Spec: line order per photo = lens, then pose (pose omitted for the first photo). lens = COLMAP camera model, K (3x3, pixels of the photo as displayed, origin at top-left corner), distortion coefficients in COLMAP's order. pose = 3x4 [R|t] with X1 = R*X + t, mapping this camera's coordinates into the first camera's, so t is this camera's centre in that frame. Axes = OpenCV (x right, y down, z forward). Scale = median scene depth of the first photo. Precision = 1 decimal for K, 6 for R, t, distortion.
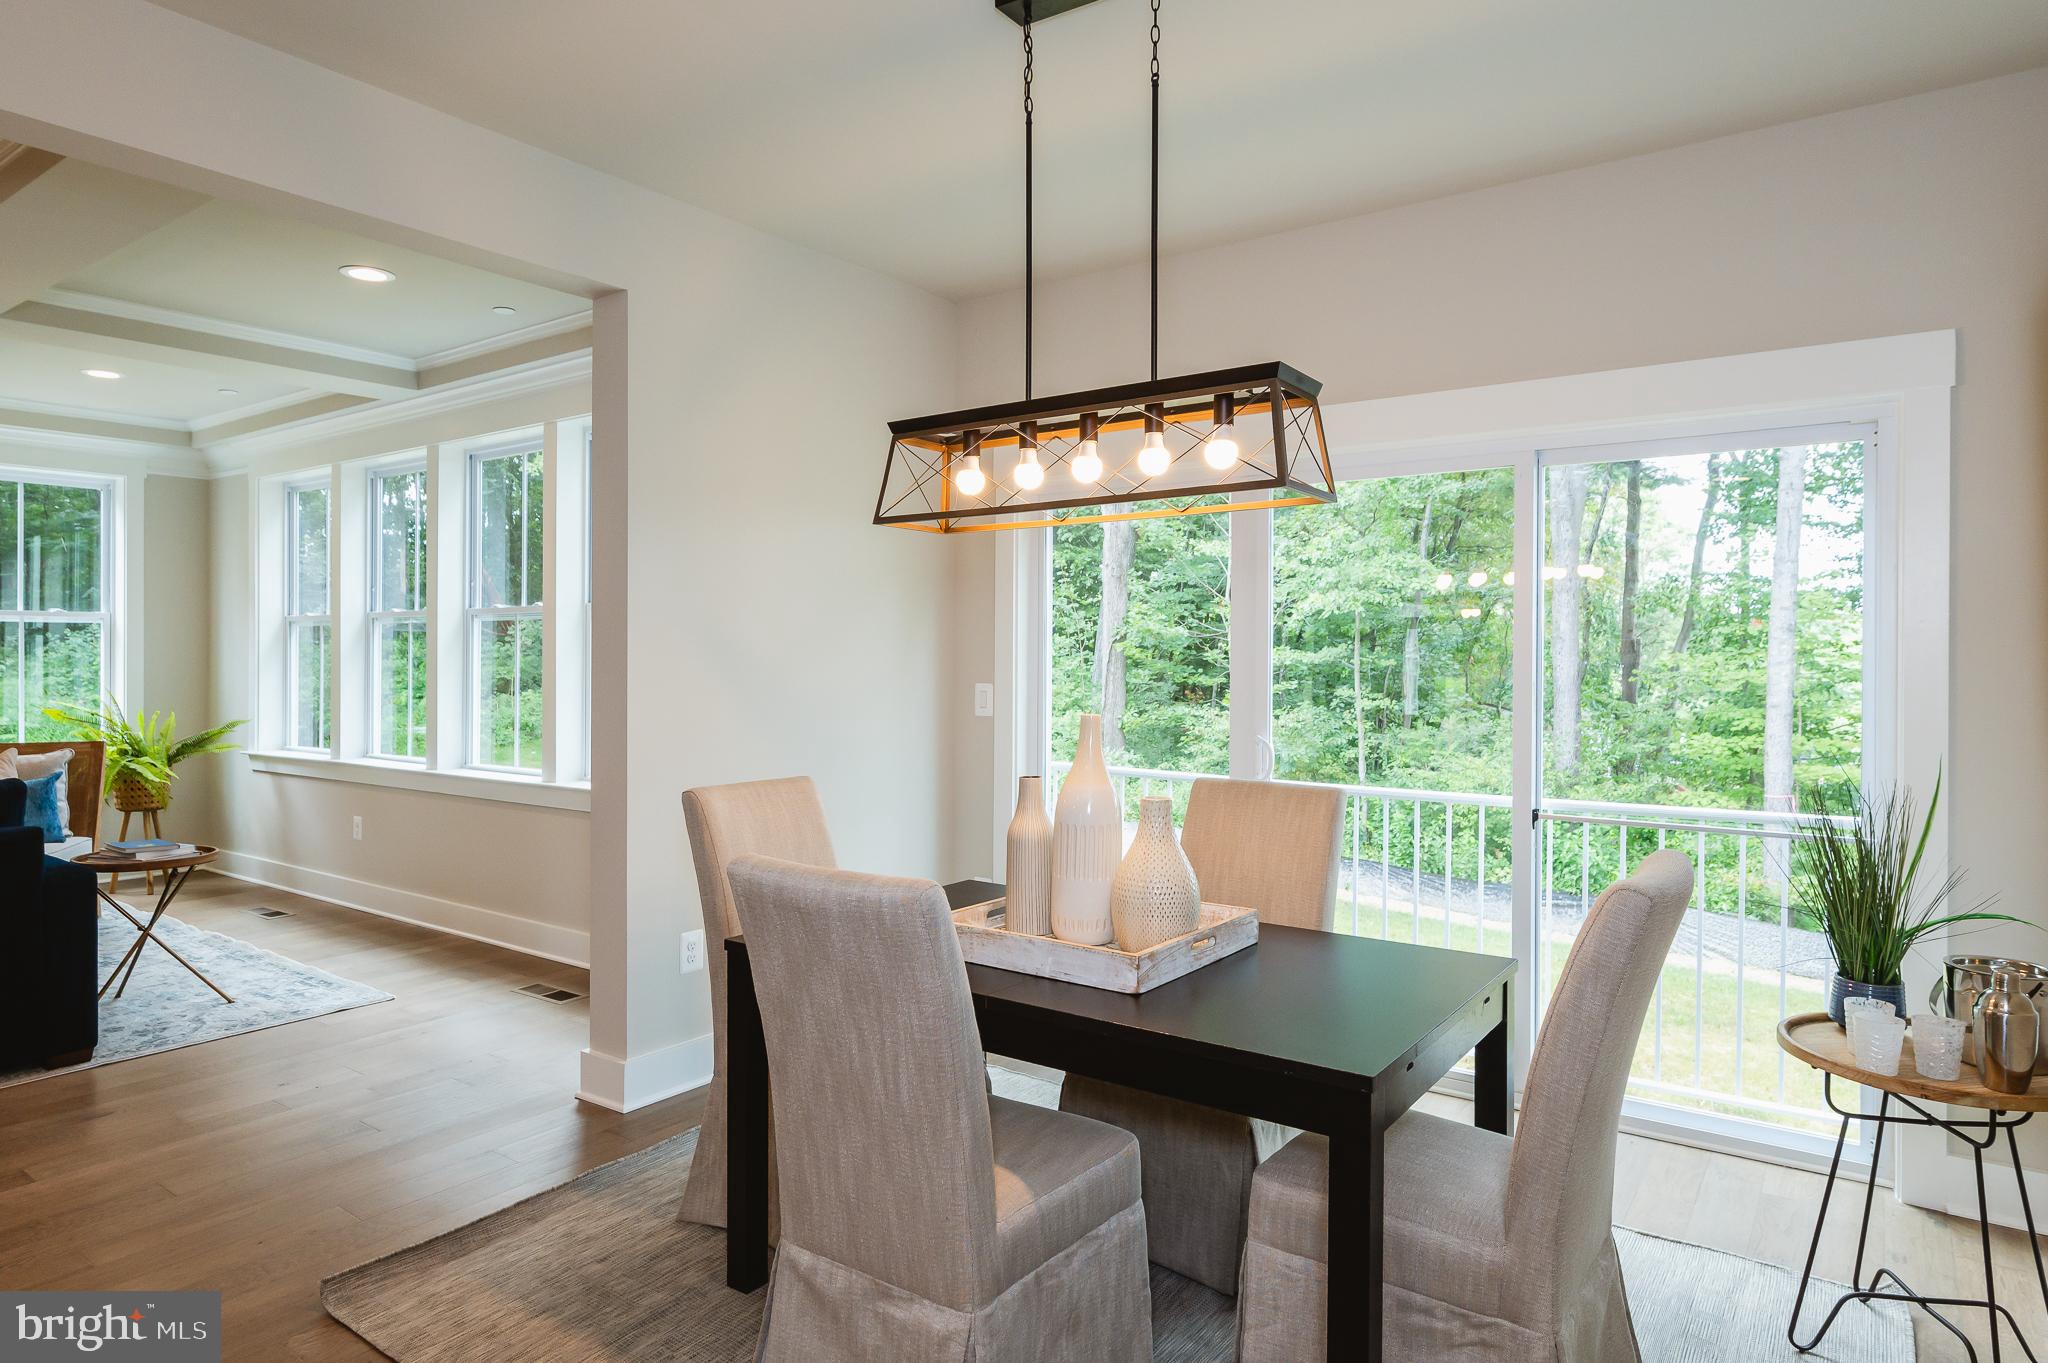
lens RADIAL K [[1176.4, 0, 1027.8], [0, 1176.4, 665.9], [0, 0, 1]] dist [-0.000158, 0.000571]
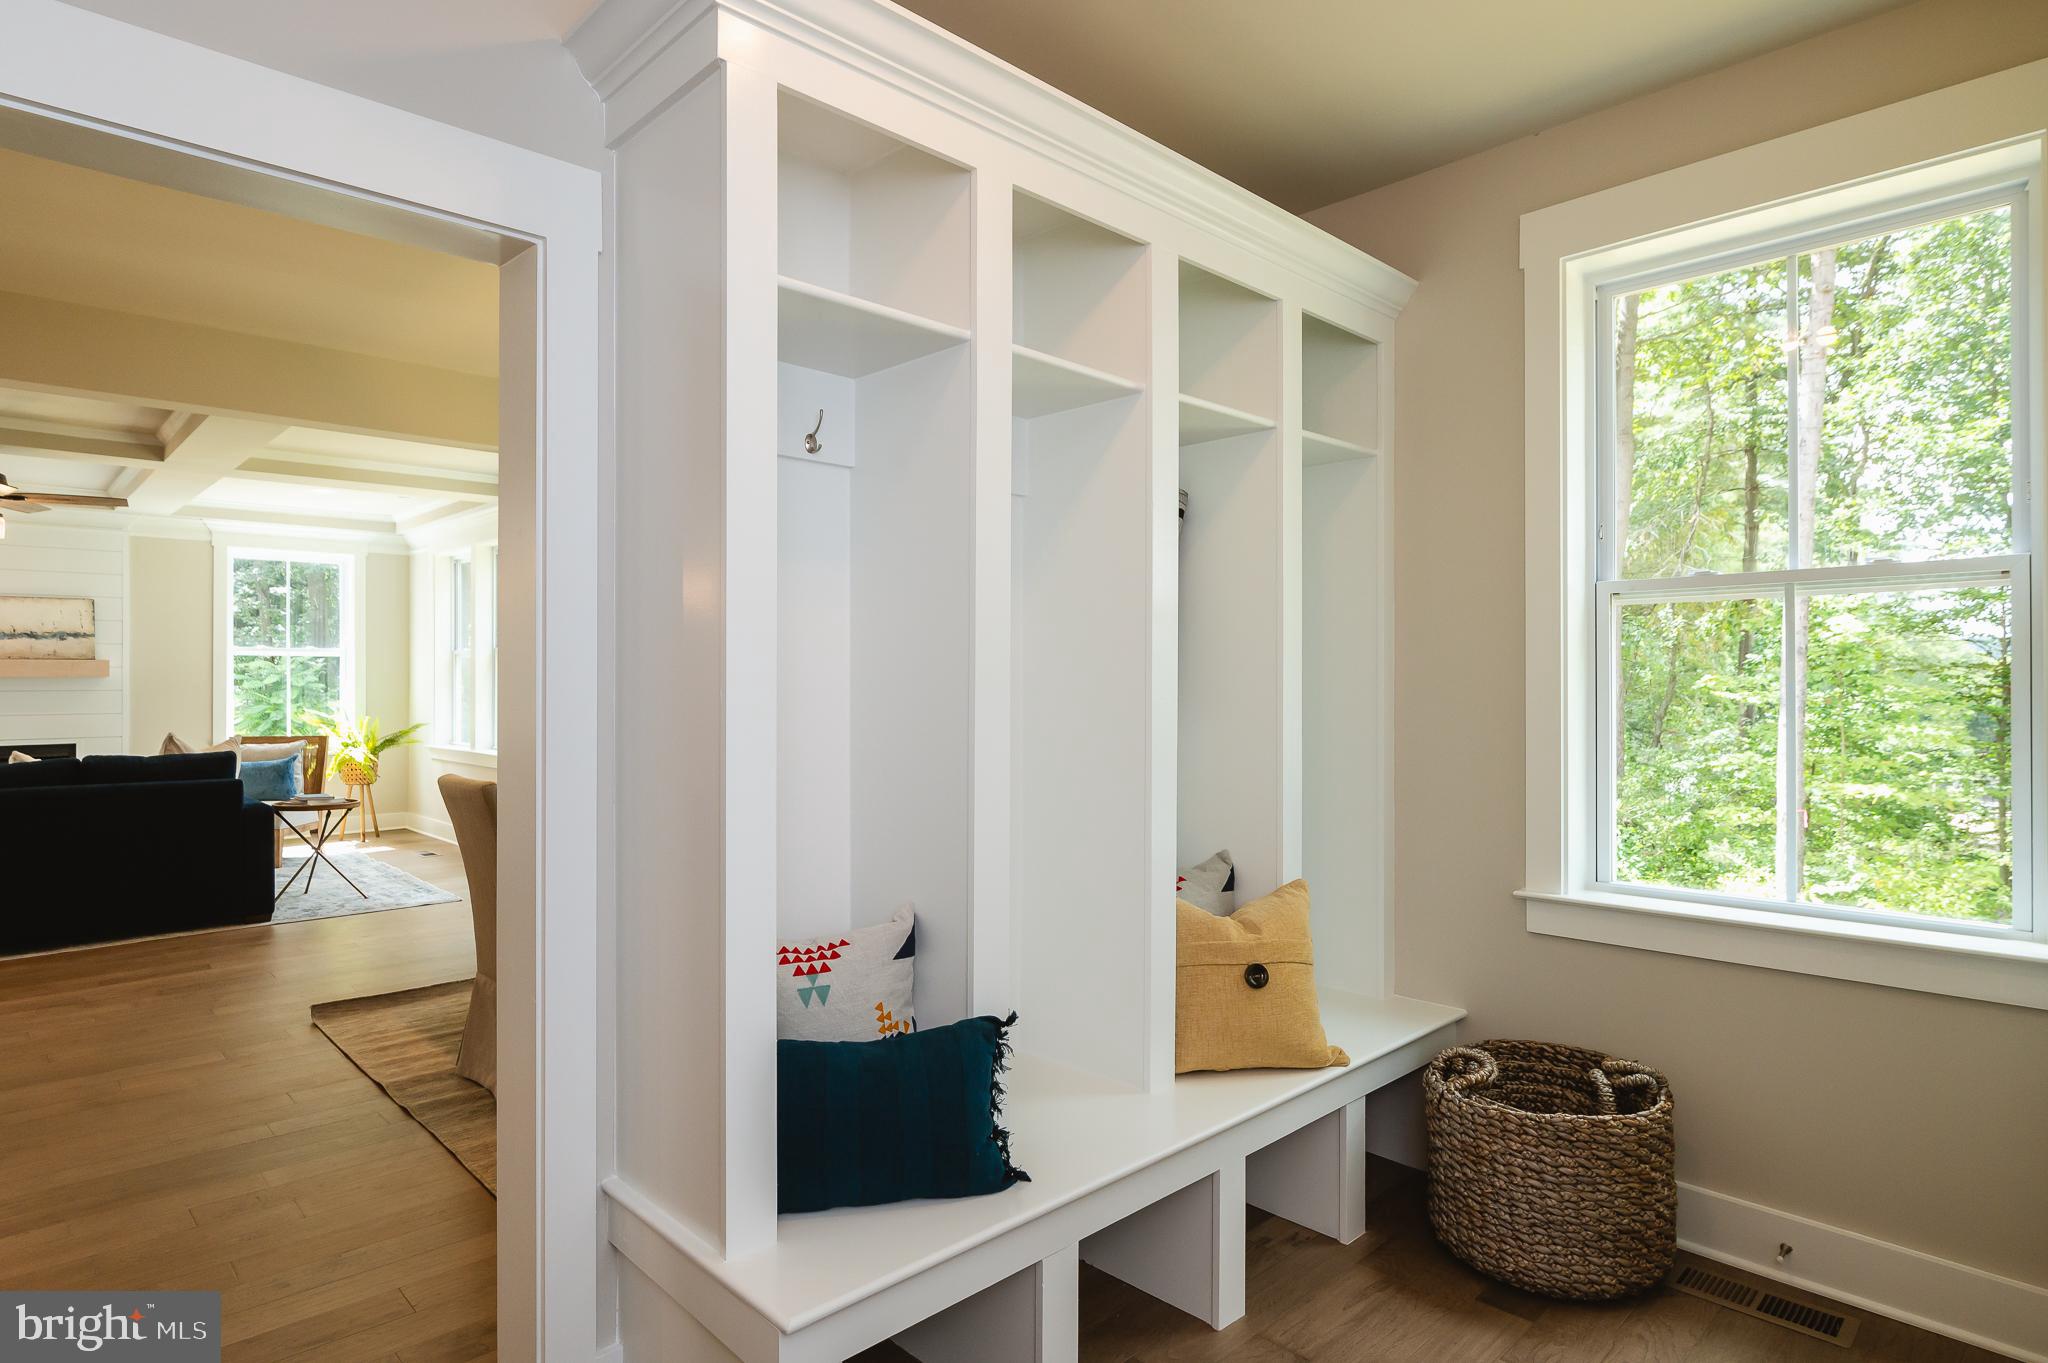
lens RADIAL K [[1091.3, 0, 1024.0], [0, 1091.3, 681.5], [0, 0, 1]] dist [0.001377, 0.000173]
pose [[0.984612, -0.001230, -0.174749, 0.308039], [0.000162, 0.999981, -0.006128, 0.003943], [0.174754, 0.006005, 0.984594, -0.197770]]
